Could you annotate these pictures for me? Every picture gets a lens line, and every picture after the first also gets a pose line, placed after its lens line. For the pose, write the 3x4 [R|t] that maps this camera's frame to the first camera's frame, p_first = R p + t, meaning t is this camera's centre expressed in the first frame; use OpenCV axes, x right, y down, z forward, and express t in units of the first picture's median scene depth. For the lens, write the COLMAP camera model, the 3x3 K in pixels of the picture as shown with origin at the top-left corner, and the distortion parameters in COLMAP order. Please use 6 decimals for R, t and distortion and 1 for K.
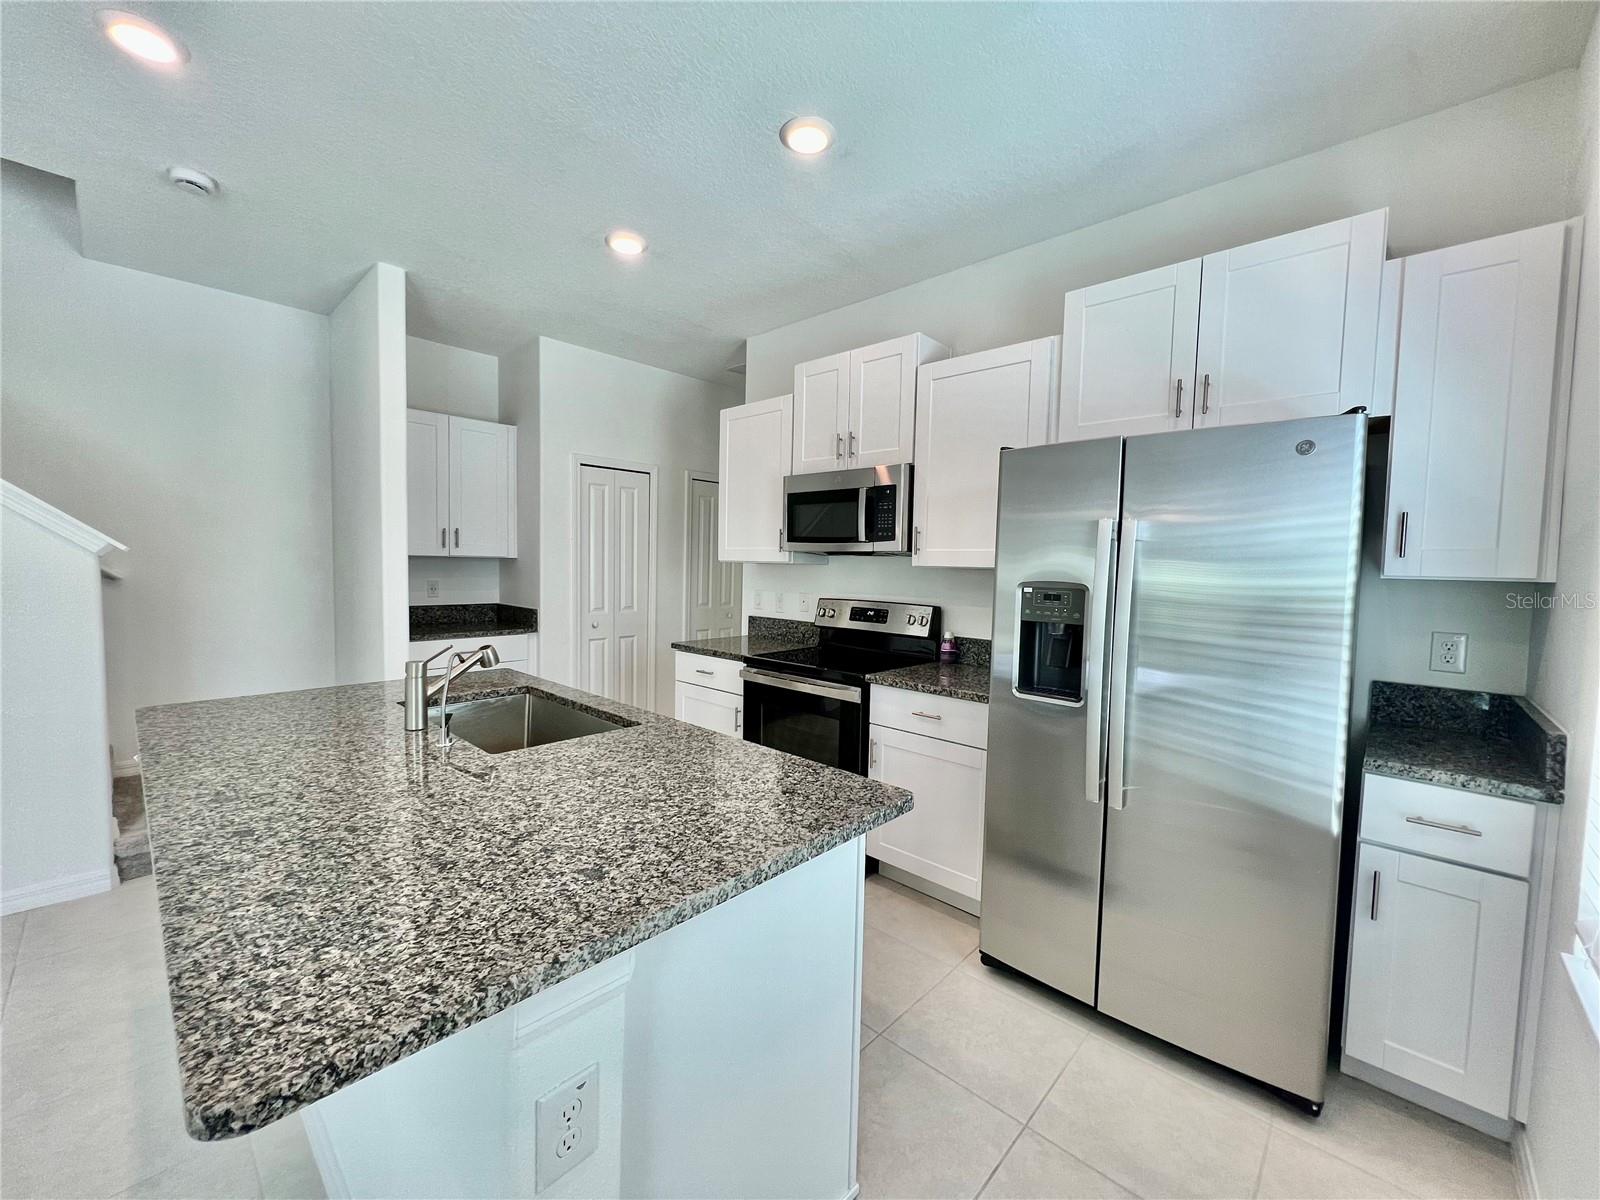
lens RADIAL K [[640.6, 0, 794.4], [0, 640.6, 595.9], [0, 0, 1]] dist [-0.001775, -0.000820]
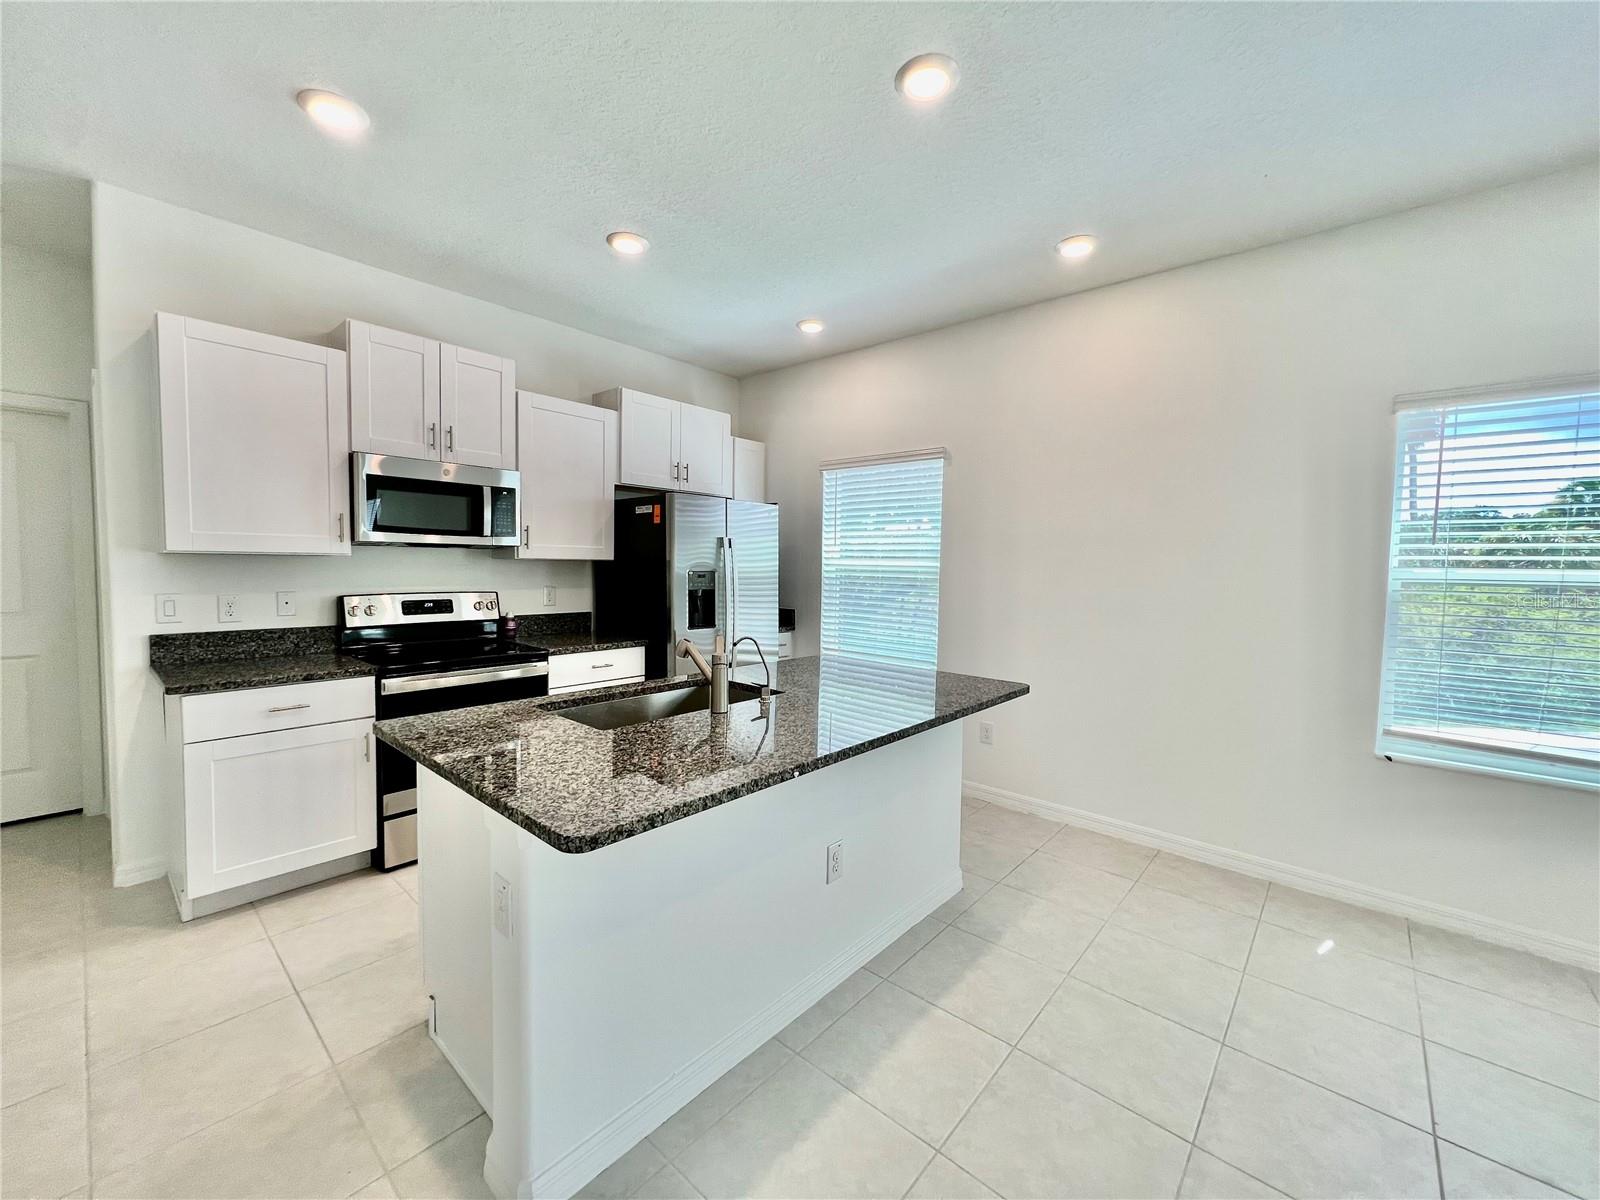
lens RADIAL K [[640.6, 0, 774.5], [0, 640.6, 592.3], [0, 0, 1]] dist [-0.001775, -0.000820]
pose [[-0.012836, -0.072543, 0.997283, -1.017562], [0.030990, 0.996857, 0.072911, -0.055791], [-0.999437, 0.031842, -0.010548, 0.545351]]
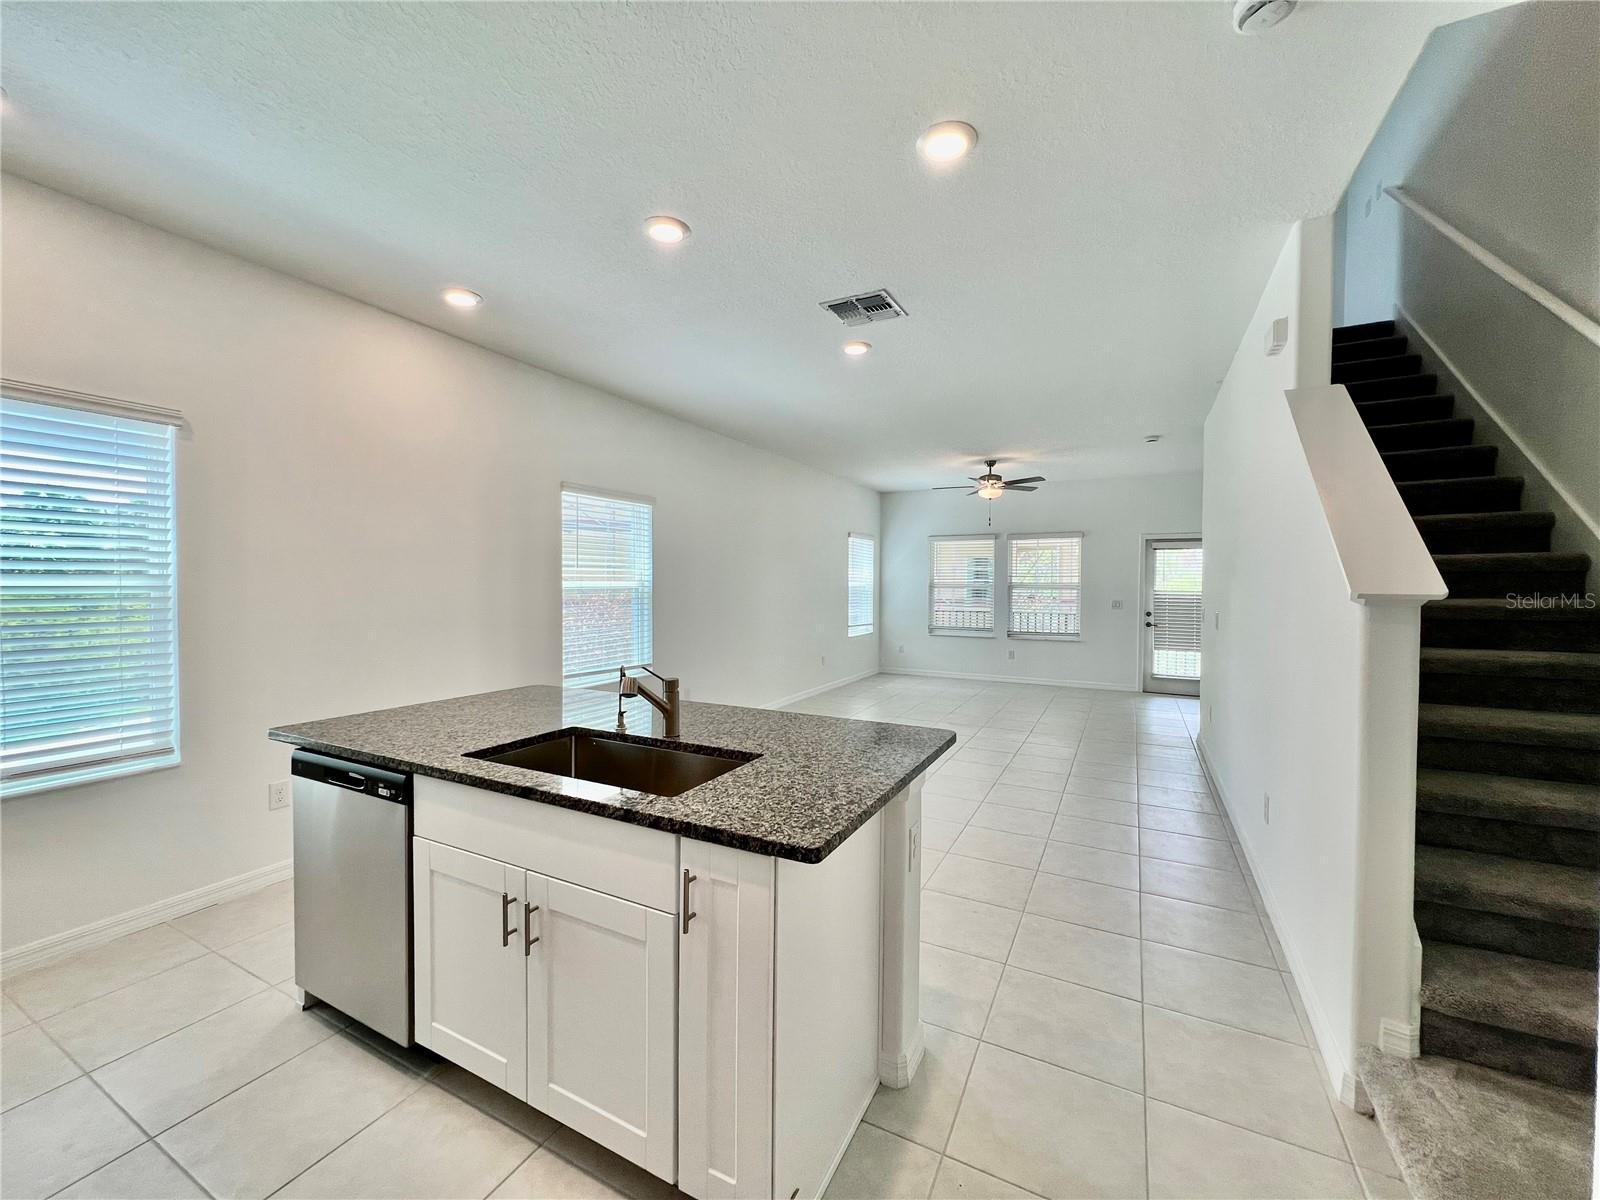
lens RADIAL K [[640.6, 0, 780.3], [0, 640.6, 603.7], [0, 0, 1]] dist [-0.001775, -0.000820]
pose [[-0.971845, -0.018034, -0.234930, -0.287761], [-0.035569, 0.996869, 0.070618, -0.069763], [0.232921, 0.076986, -0.969444, 1.309542]]
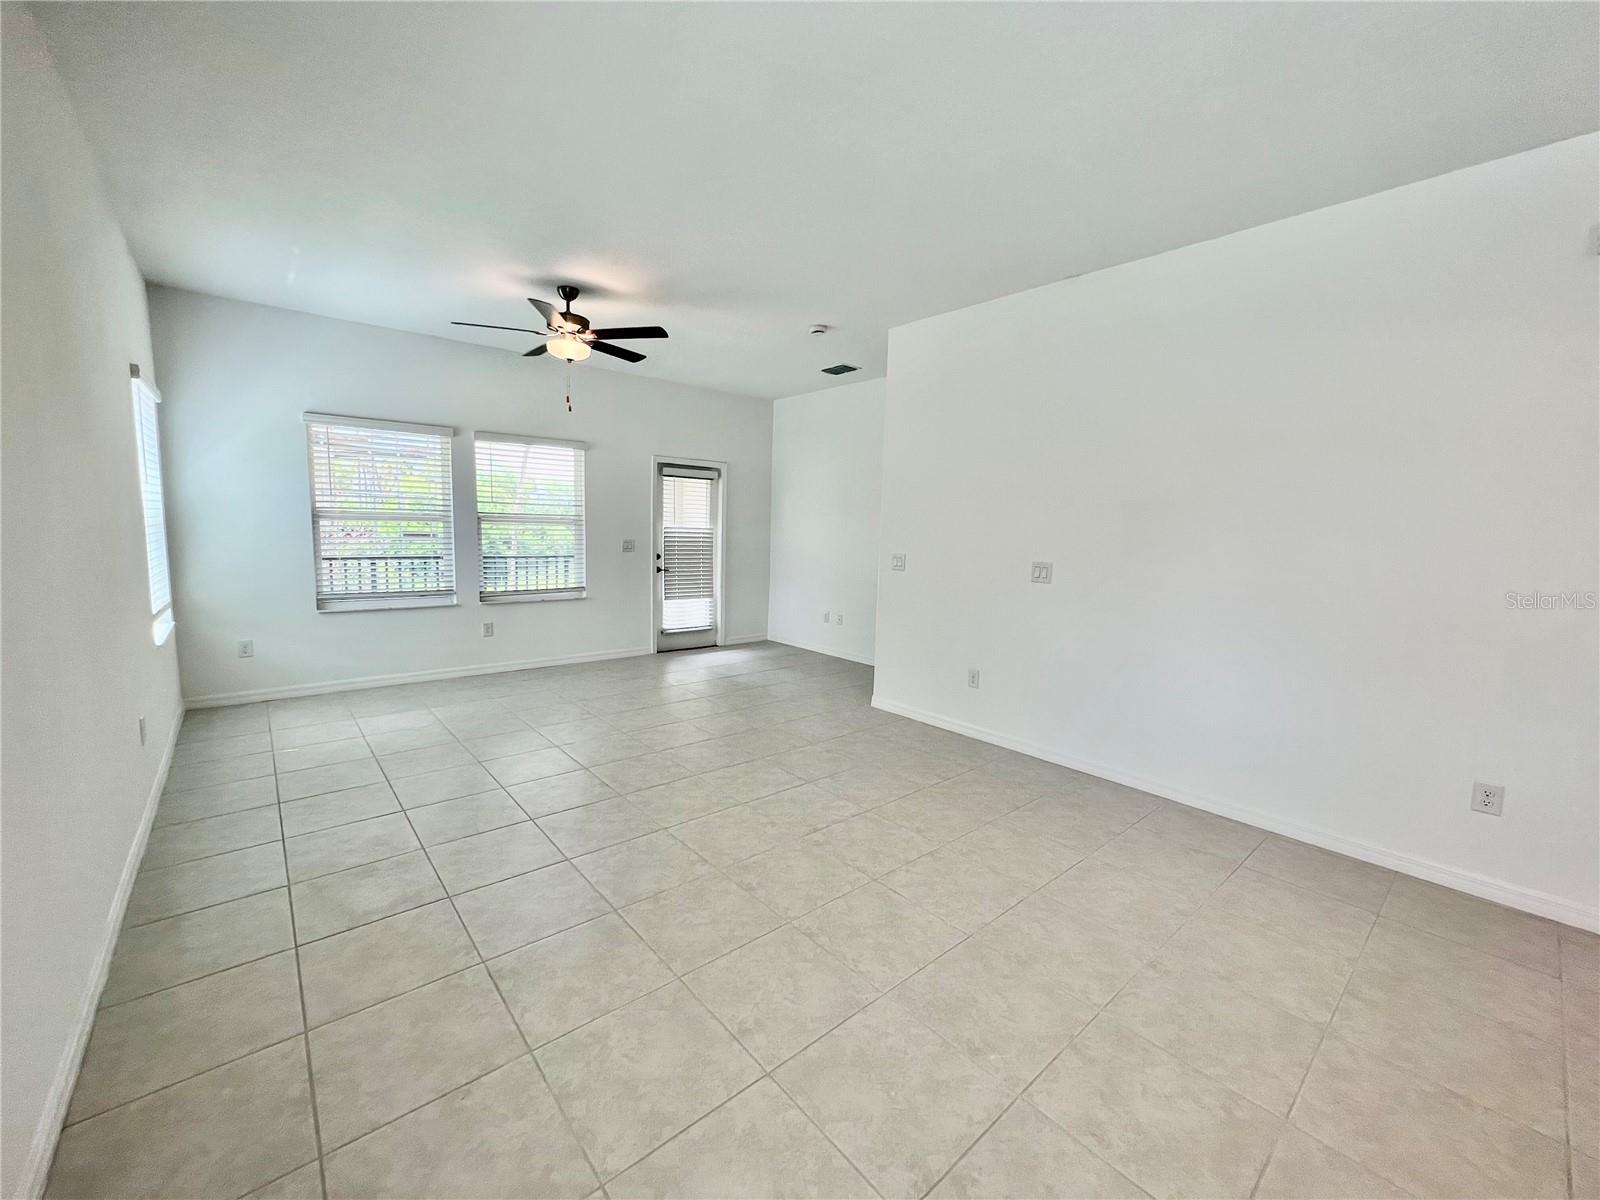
lens RADIAL K [[640.6, 0, 795.9], [0, 640.6, 607.7], [0, 0, 1]] dist [-0.001775, -0.000820]
pose [[-0.117228, 0.103570, -0.987690, -0.323825], [-0.077544, 0.990556, 0.113075, 0.001791], [0.990073, 0.089845, -0.108090, -0.301637]]
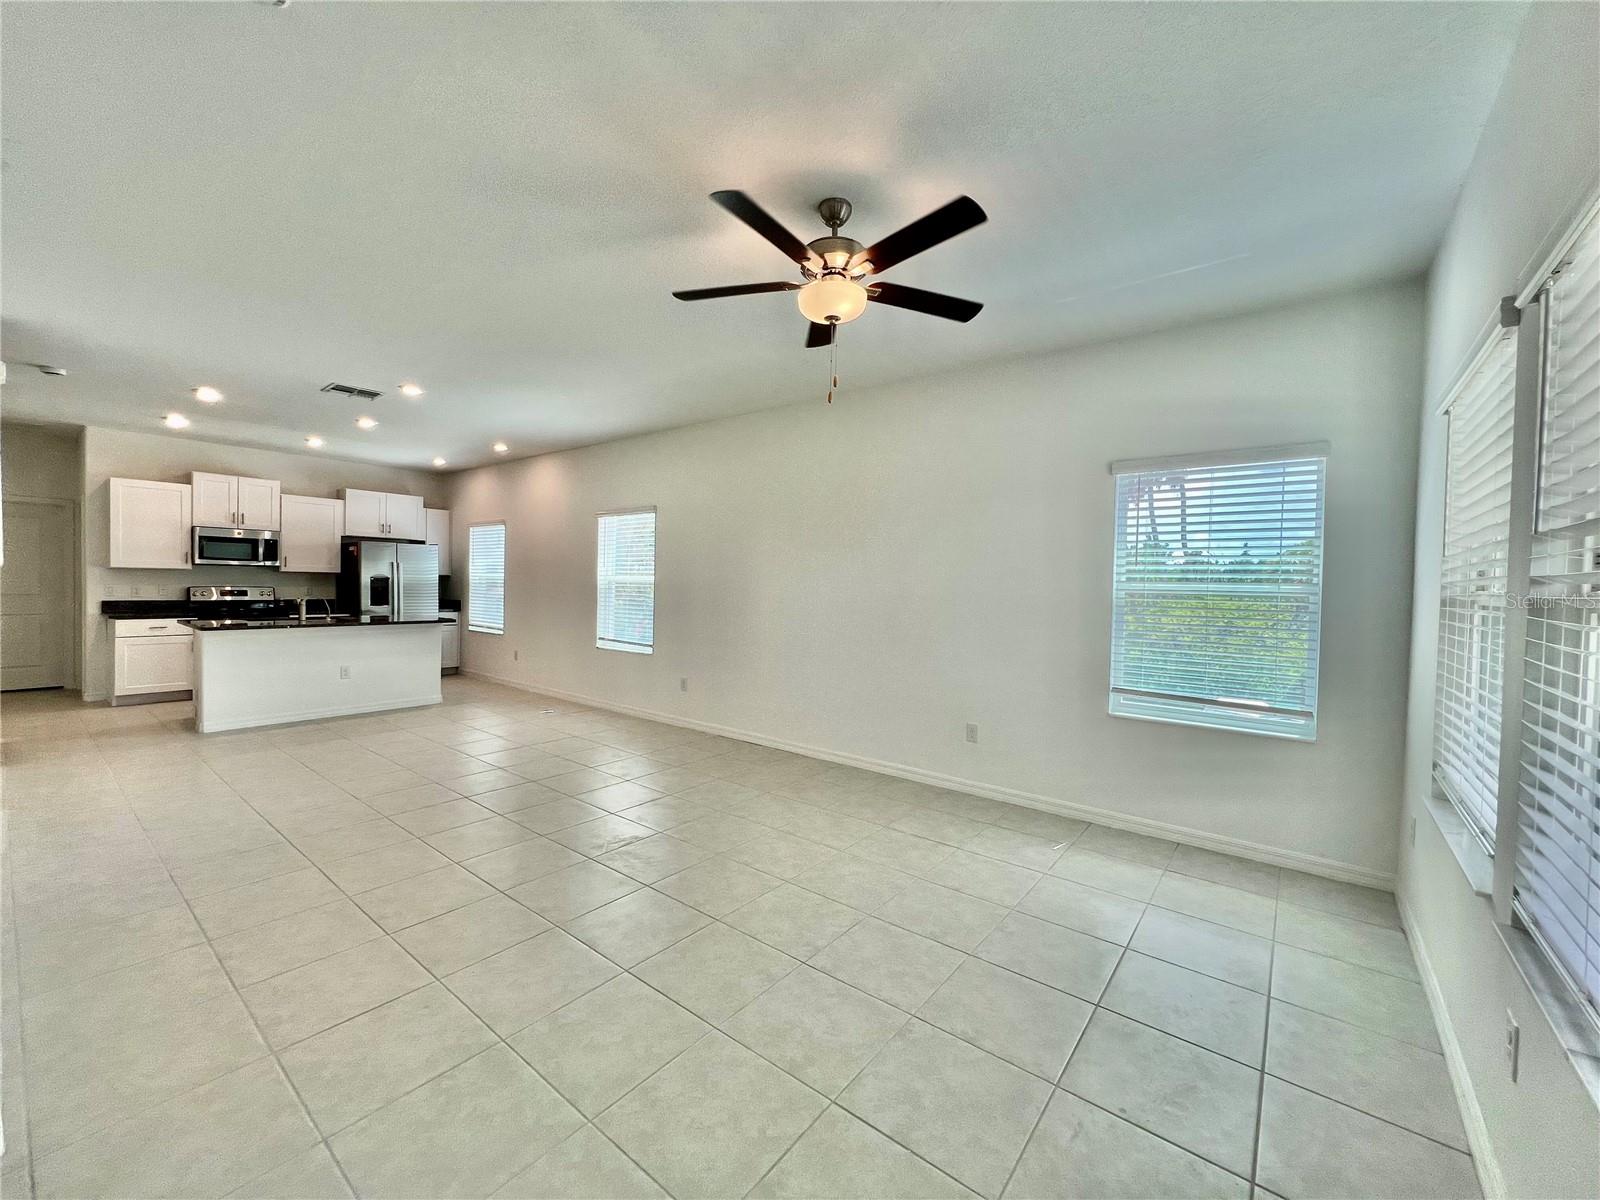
lens RADIAL K [[640.6, 0, 793.6], [0, 640.6, 597.4], [0, 0, 1]] dist [-0.001775, -0.000820]
pose [[-0.071906, -0.048573, 0.996228, -2.545656], [0.027471, 0.998338, 0.050658, -0.015730], [-0.997033, 0.031010, -0.070453, -0.872407]]
